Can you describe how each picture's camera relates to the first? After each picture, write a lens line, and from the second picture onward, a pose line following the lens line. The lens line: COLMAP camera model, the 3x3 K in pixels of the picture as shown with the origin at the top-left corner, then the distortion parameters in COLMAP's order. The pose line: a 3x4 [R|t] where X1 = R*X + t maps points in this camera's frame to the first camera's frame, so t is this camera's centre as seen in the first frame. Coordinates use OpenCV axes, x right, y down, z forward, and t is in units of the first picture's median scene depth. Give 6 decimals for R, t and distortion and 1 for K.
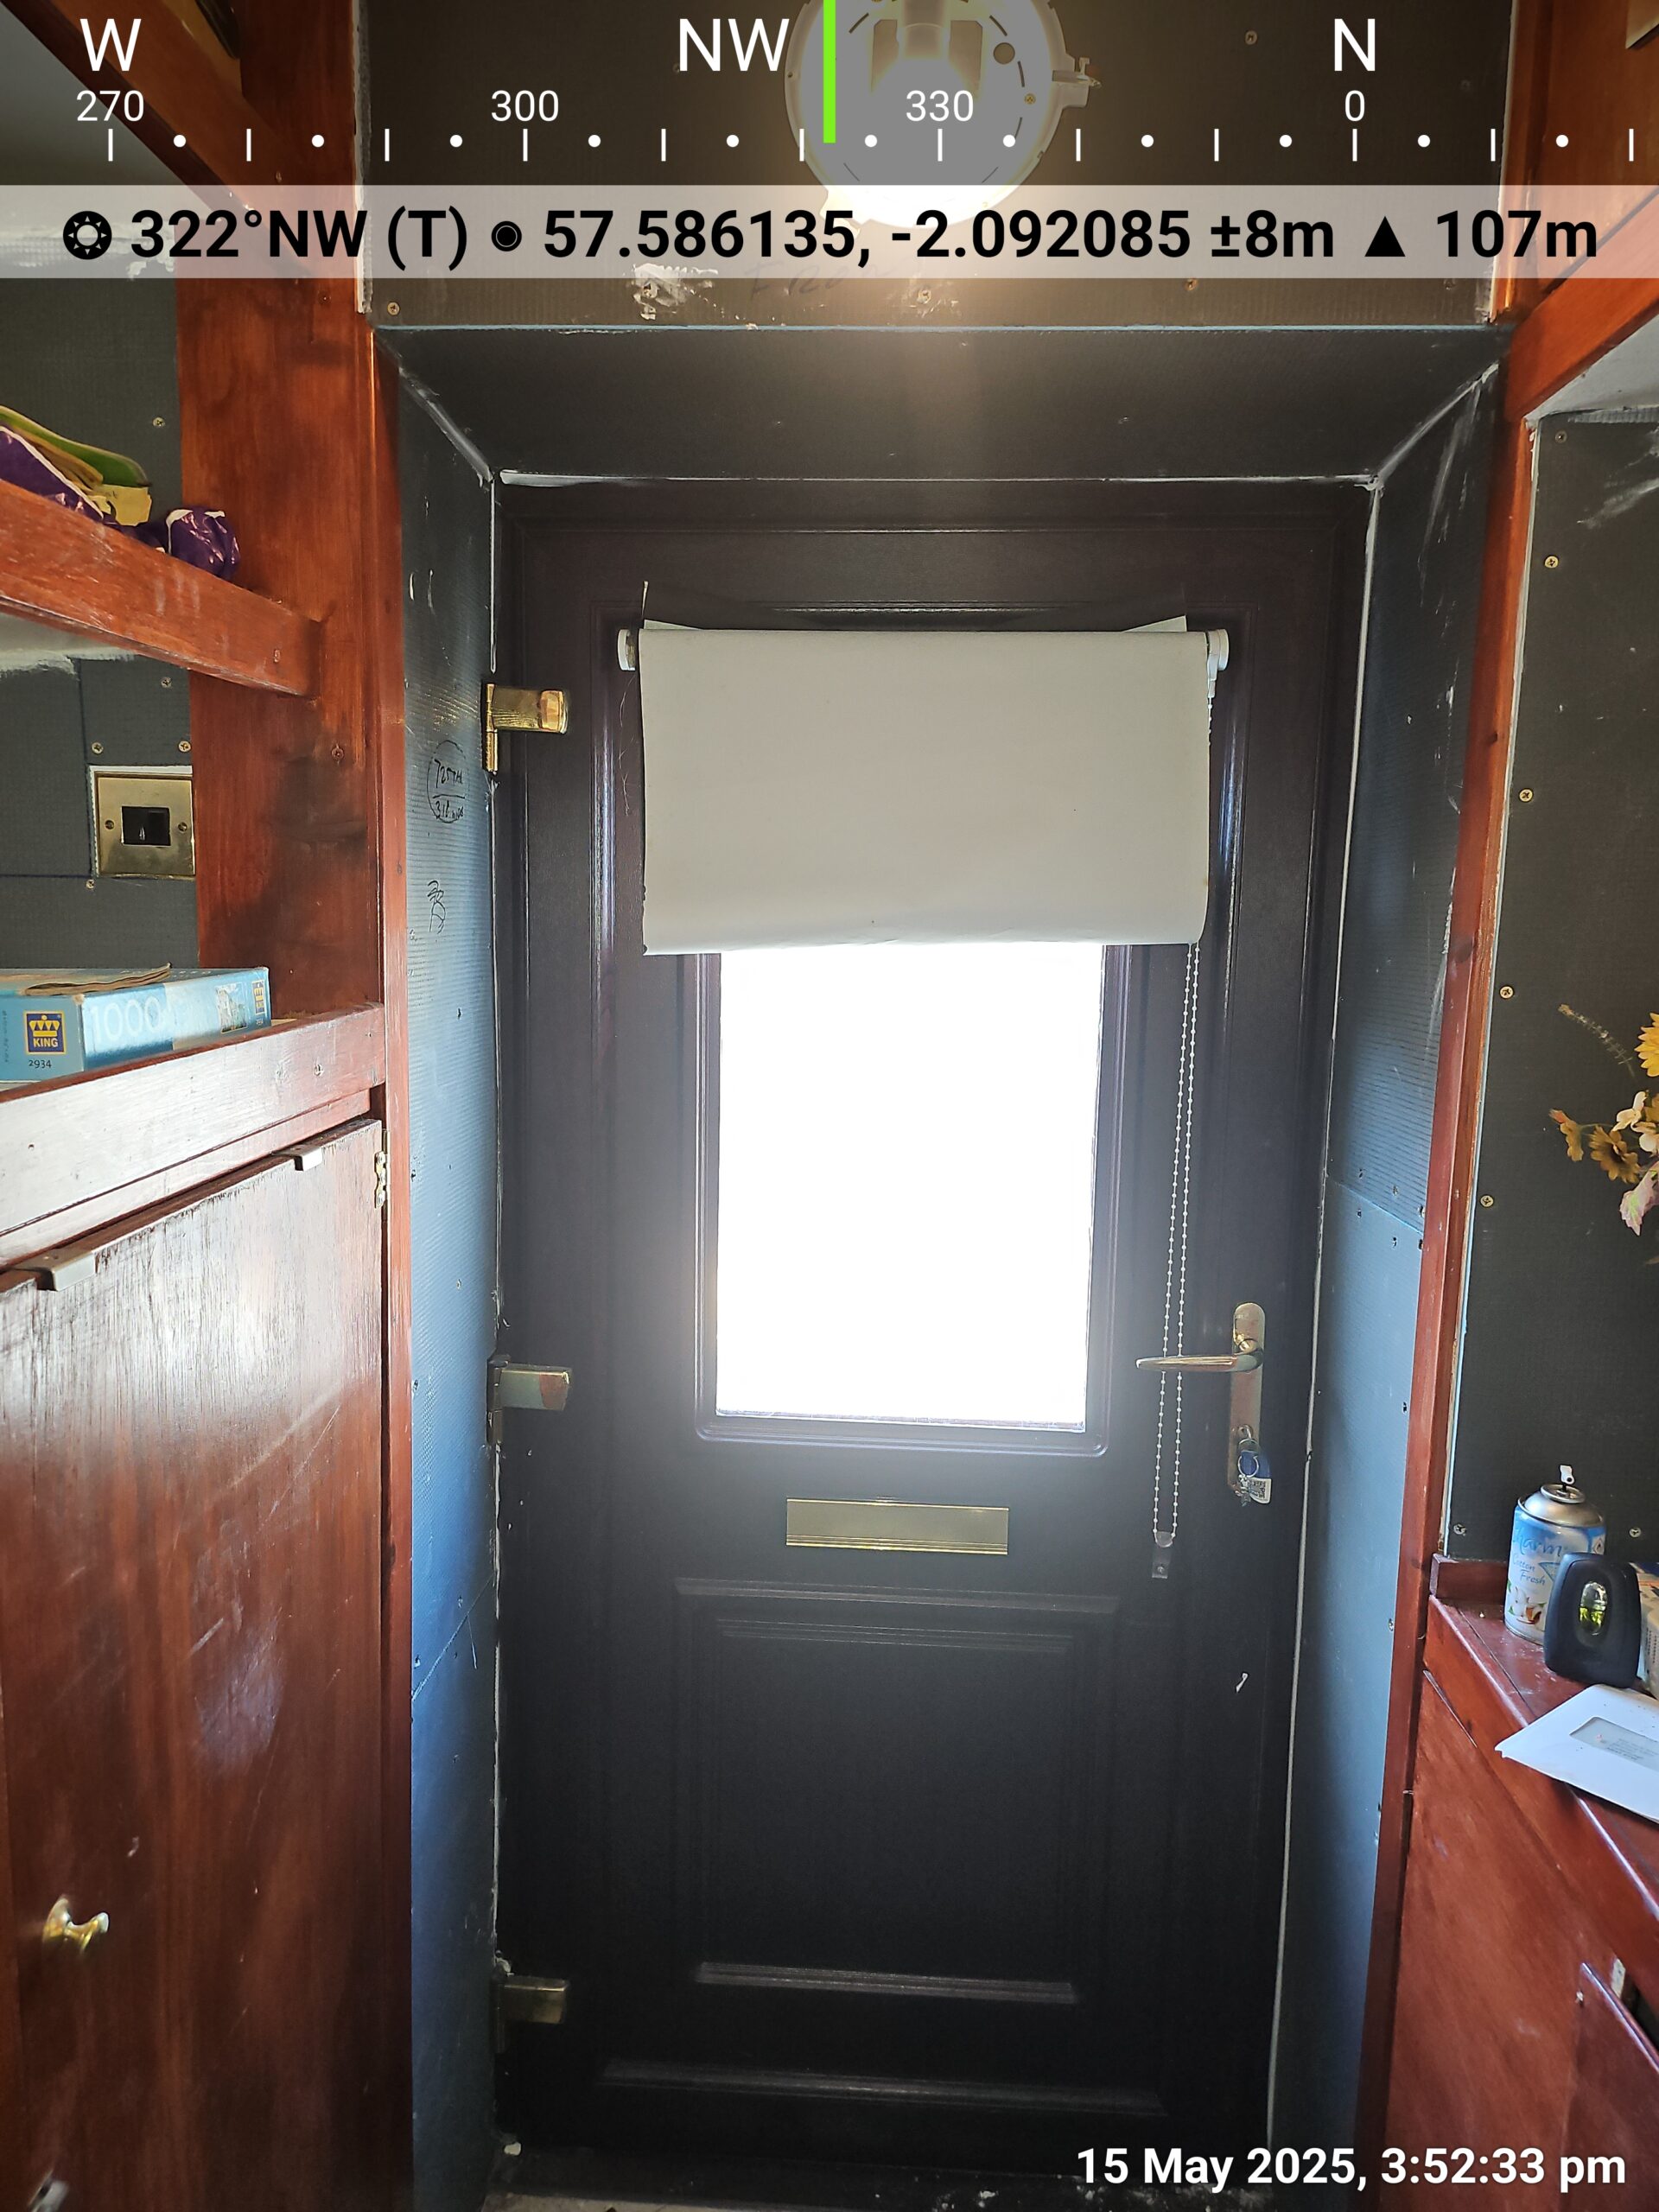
lens RADIAL K [[1555.6, 0, 829.5], [0, 1555.6, 1106.0], [0, 0, 1]] dist [-0.000719, 0.000581]
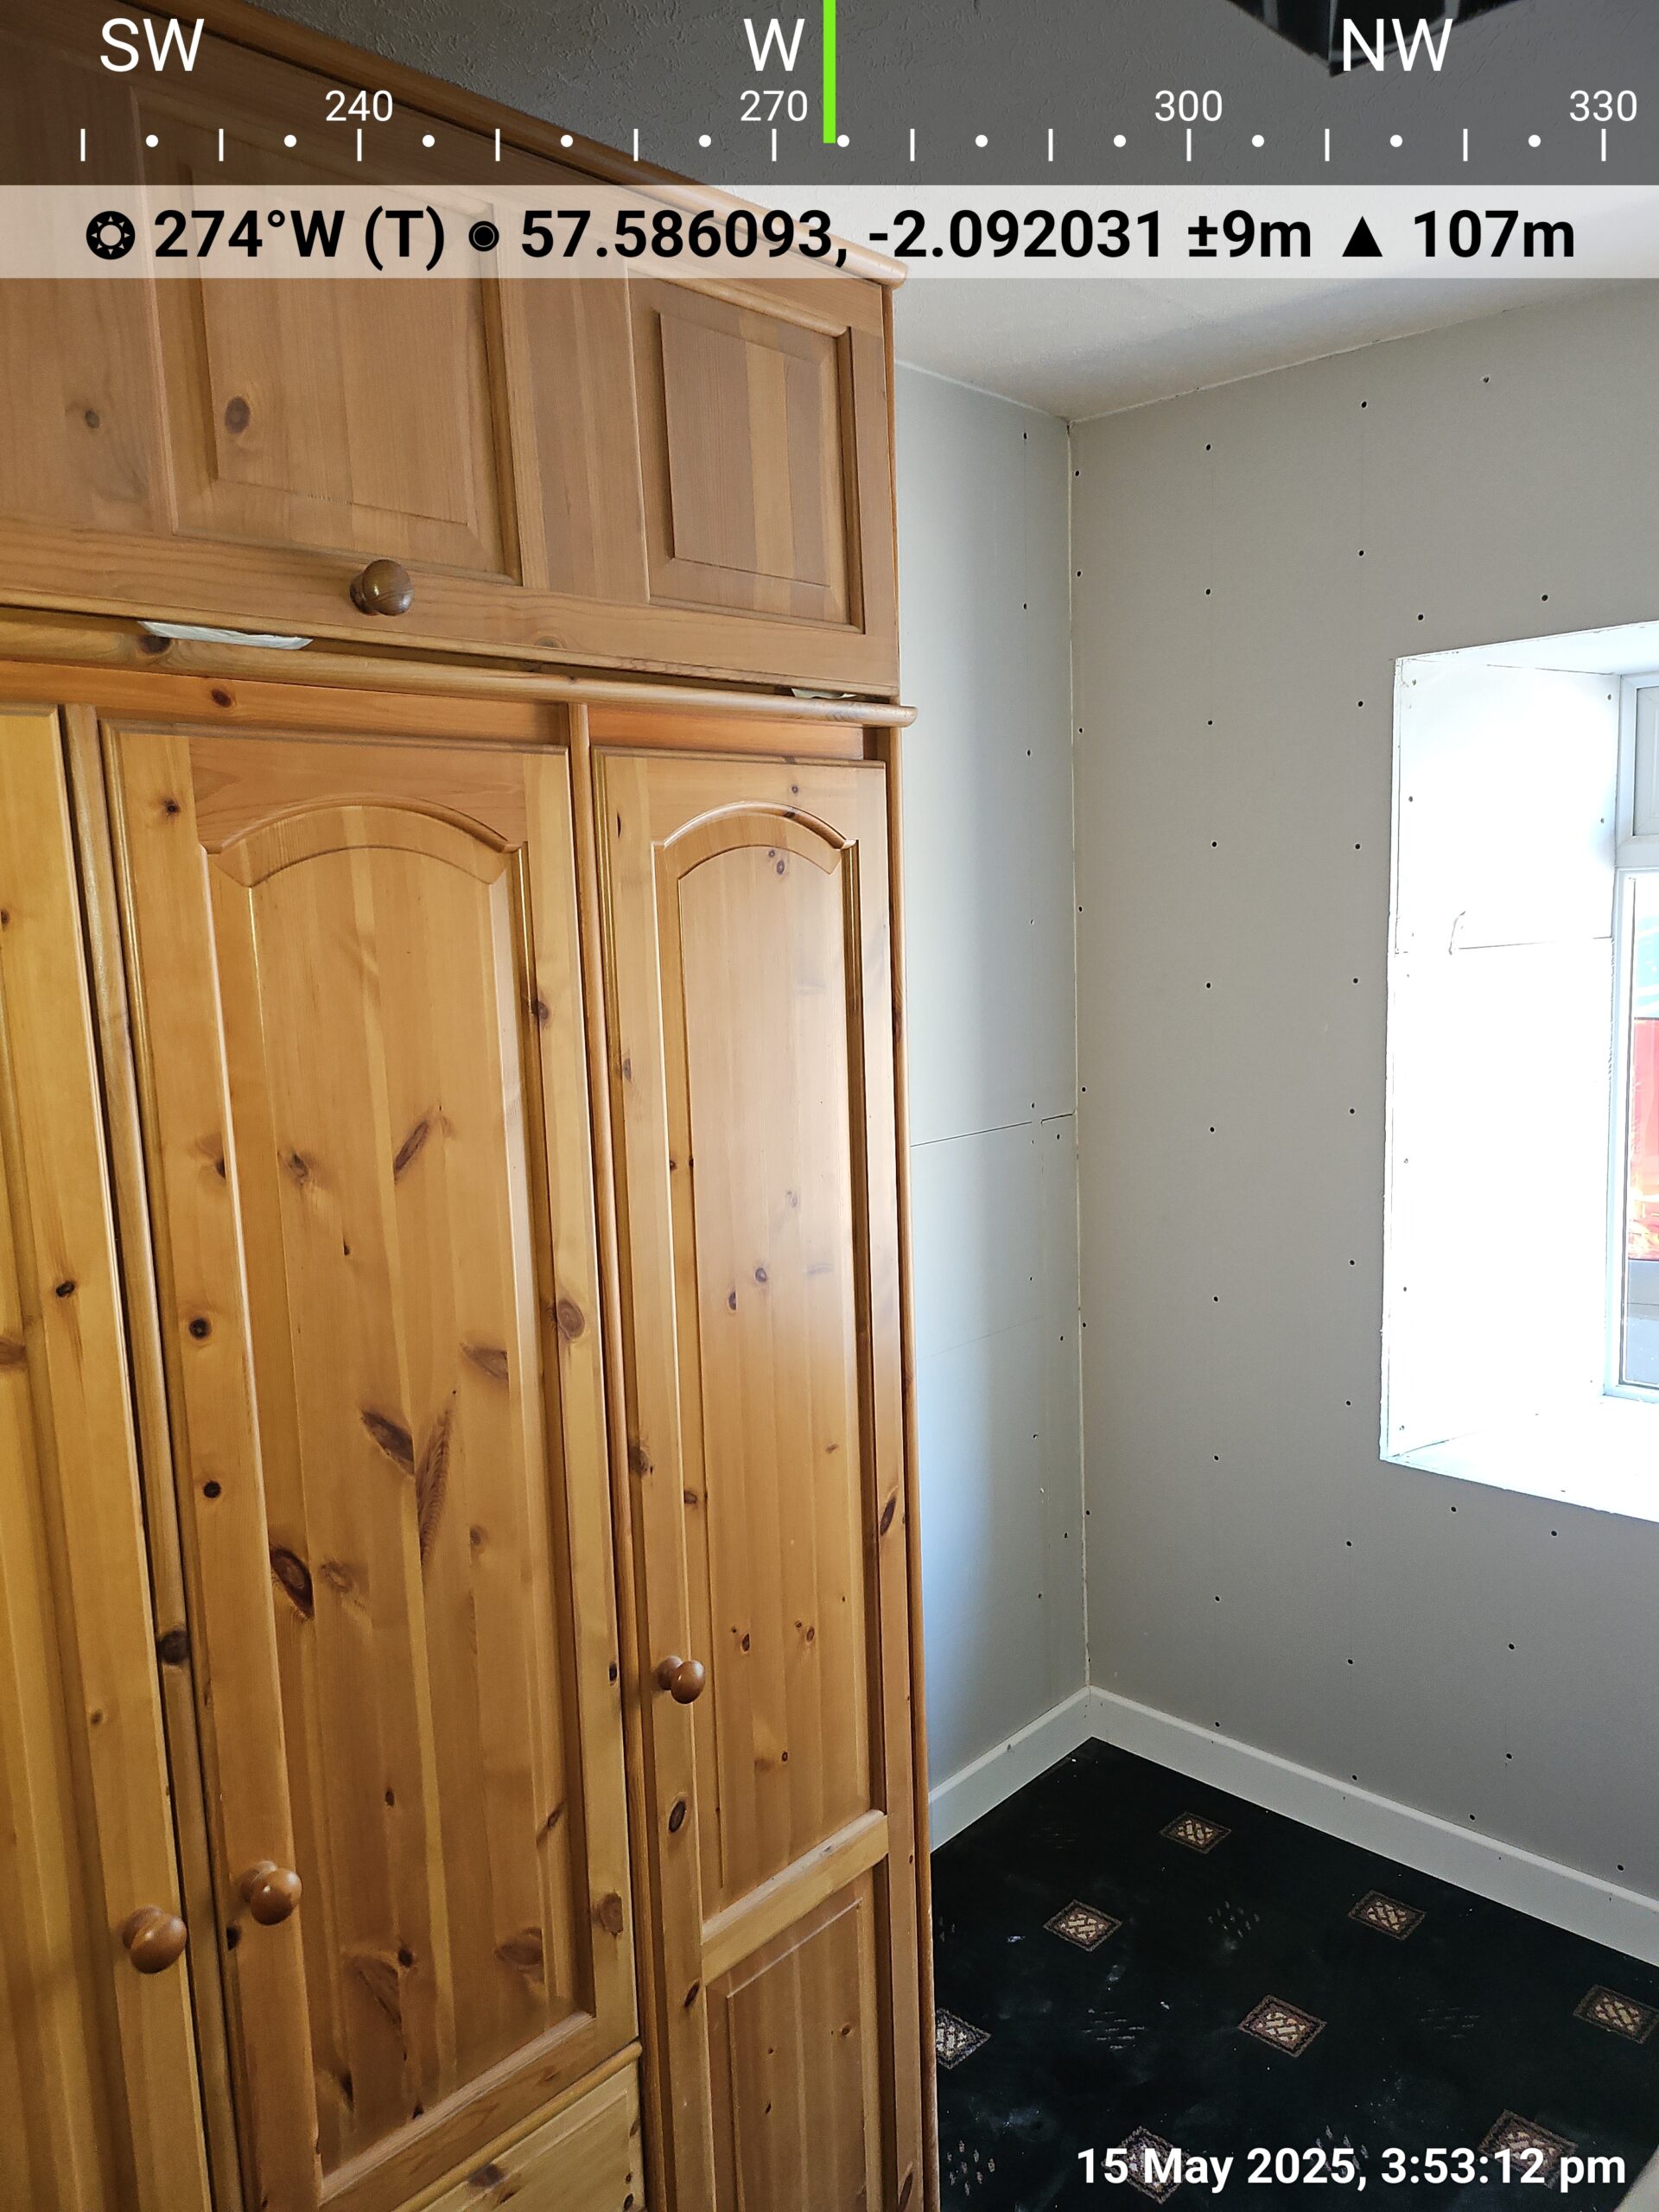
lens RADIAL K [[1555.6, 0, 829.5], [0, 1555.6, 1106.0], [0, 0, 1]] dist [-0.000719, 0.000581]
pose [[1.000000, -0.000007, -0.000023, -0.426514], [0.000007, 1.000000, -0.000002, -0.000211], [0.000023, 0.000002, 1.000000, 0.000332]]
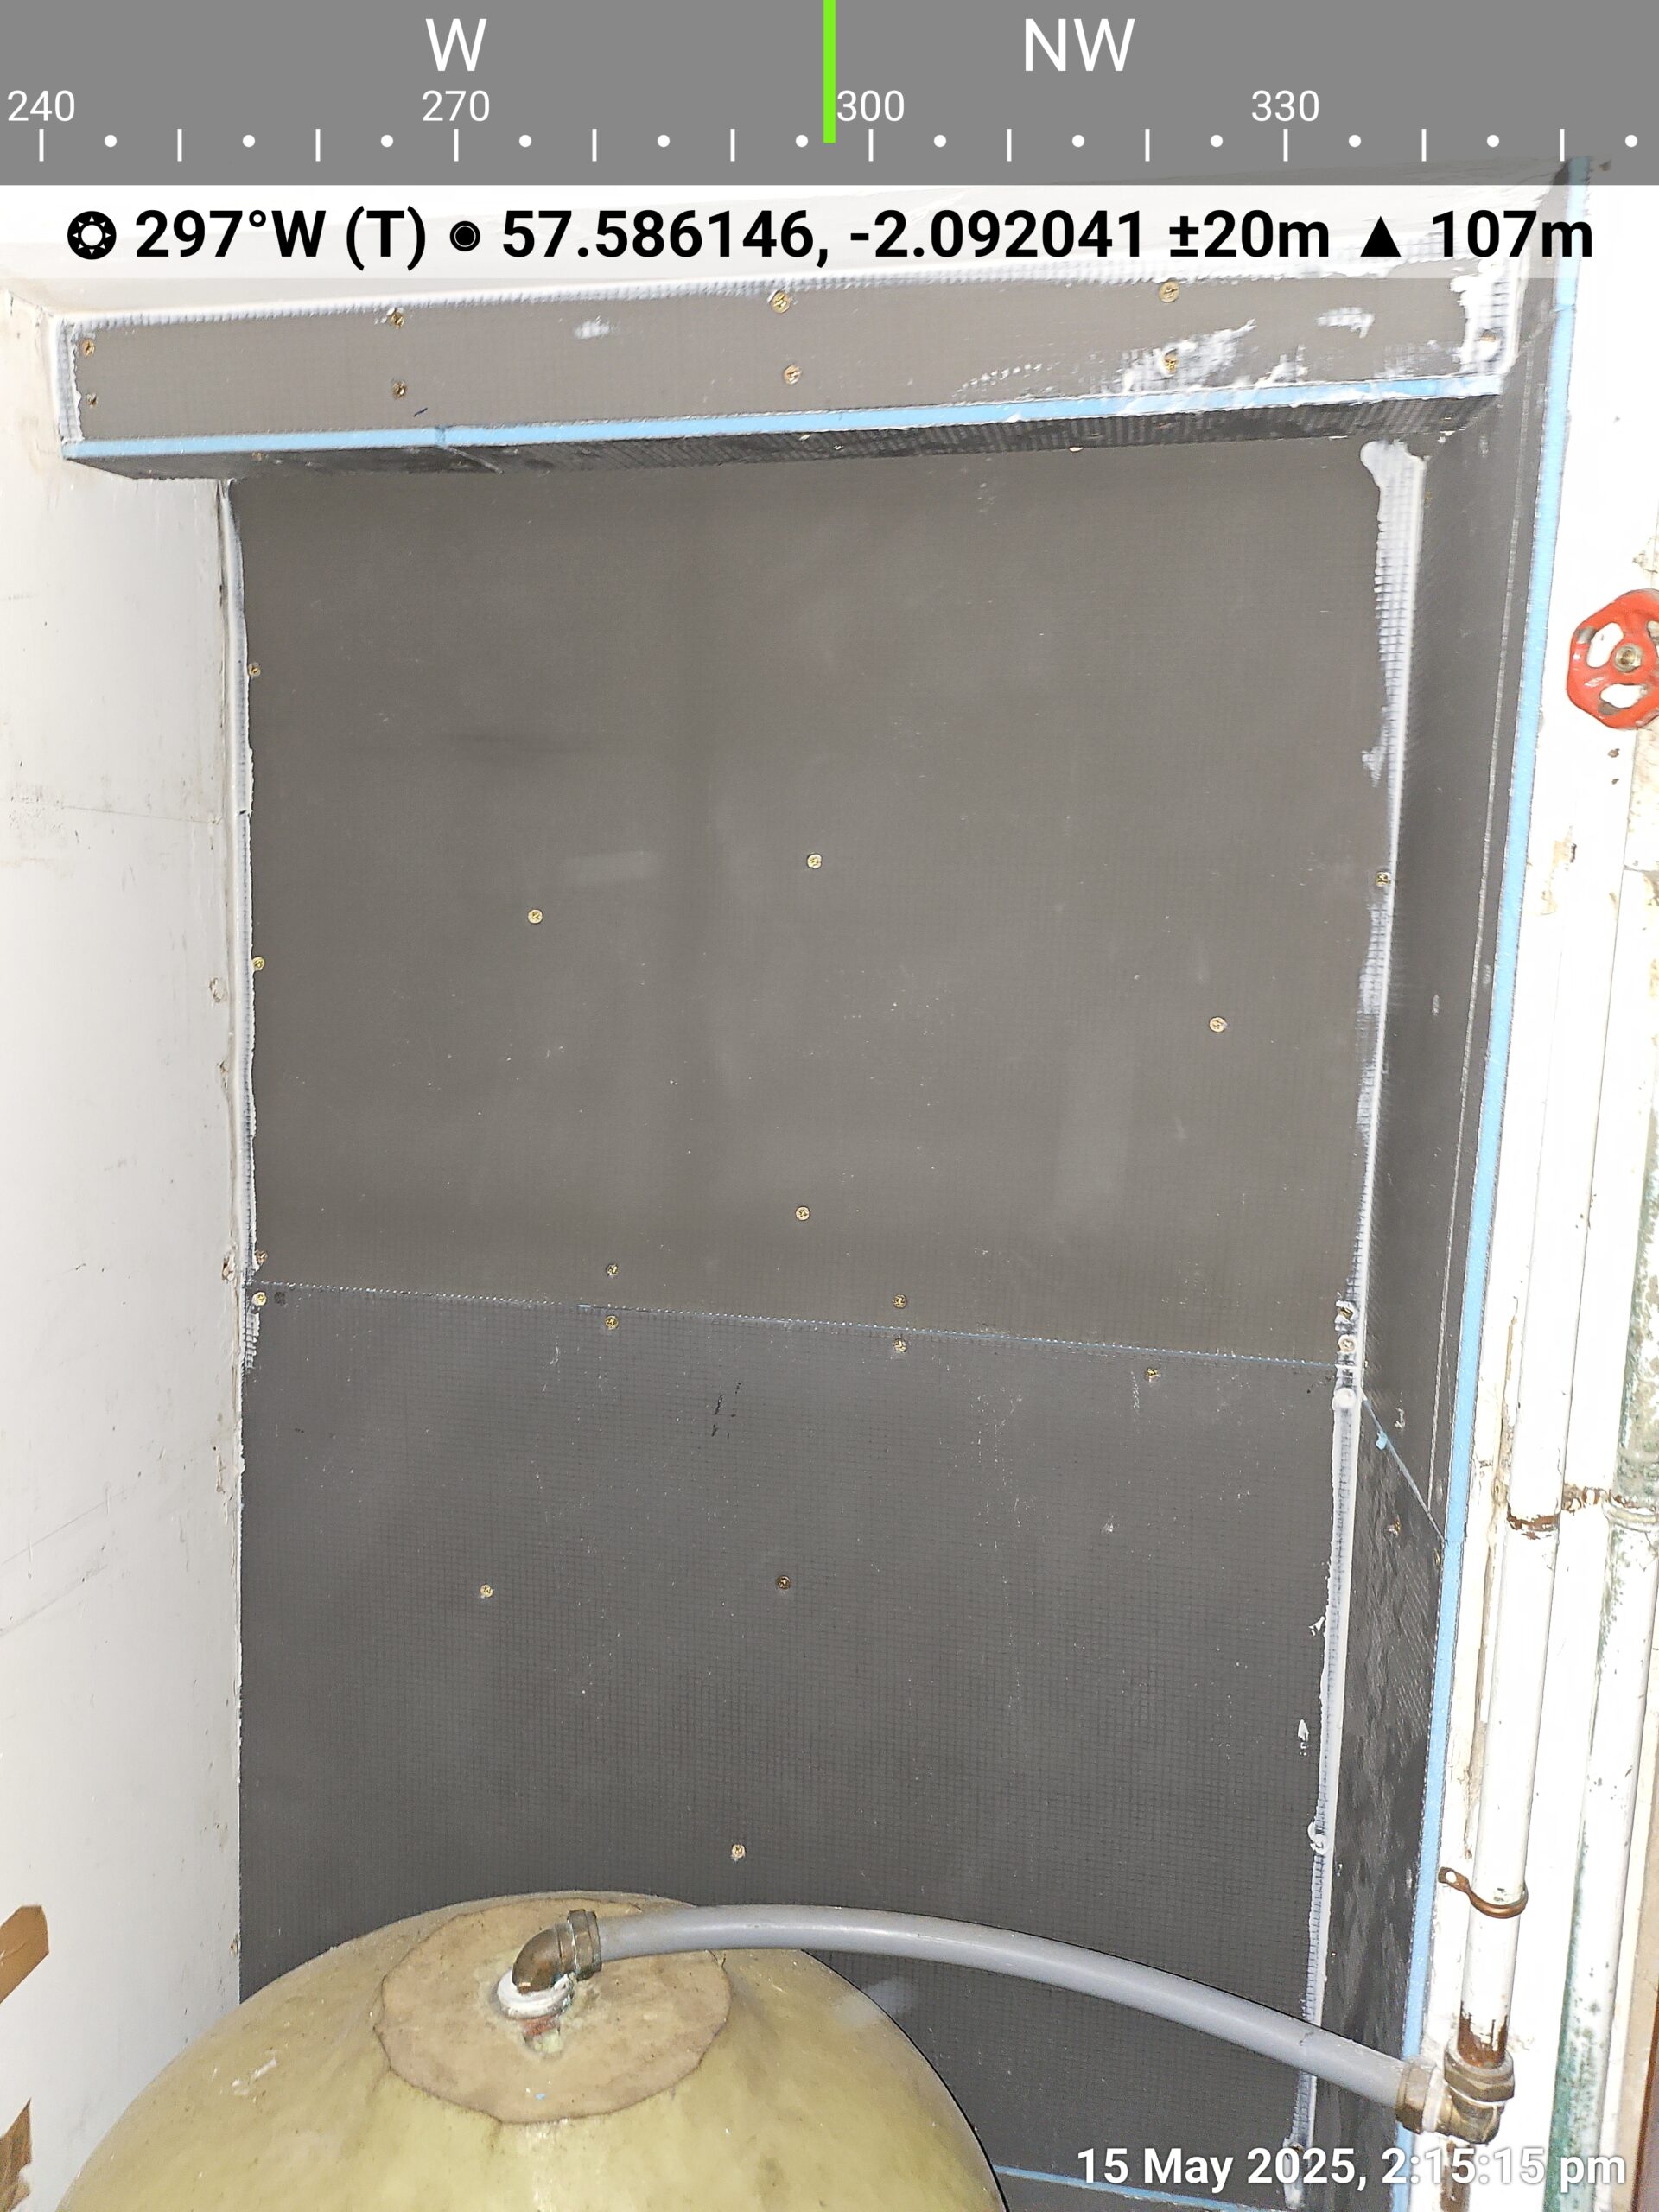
lens RADIAL K [[1555.6, 0, 829.5], [0, 1555.6, 1106.0], [0, 0, 1]] dist [-0.000719, 0.000581]
pose [[1.000000, -0.000025, 0.000019, -0.222225], [0.000025, 1.000000, -0.000016, -0.000087], [-0.000019, 0.000016, 1.000000, 0.000182]]
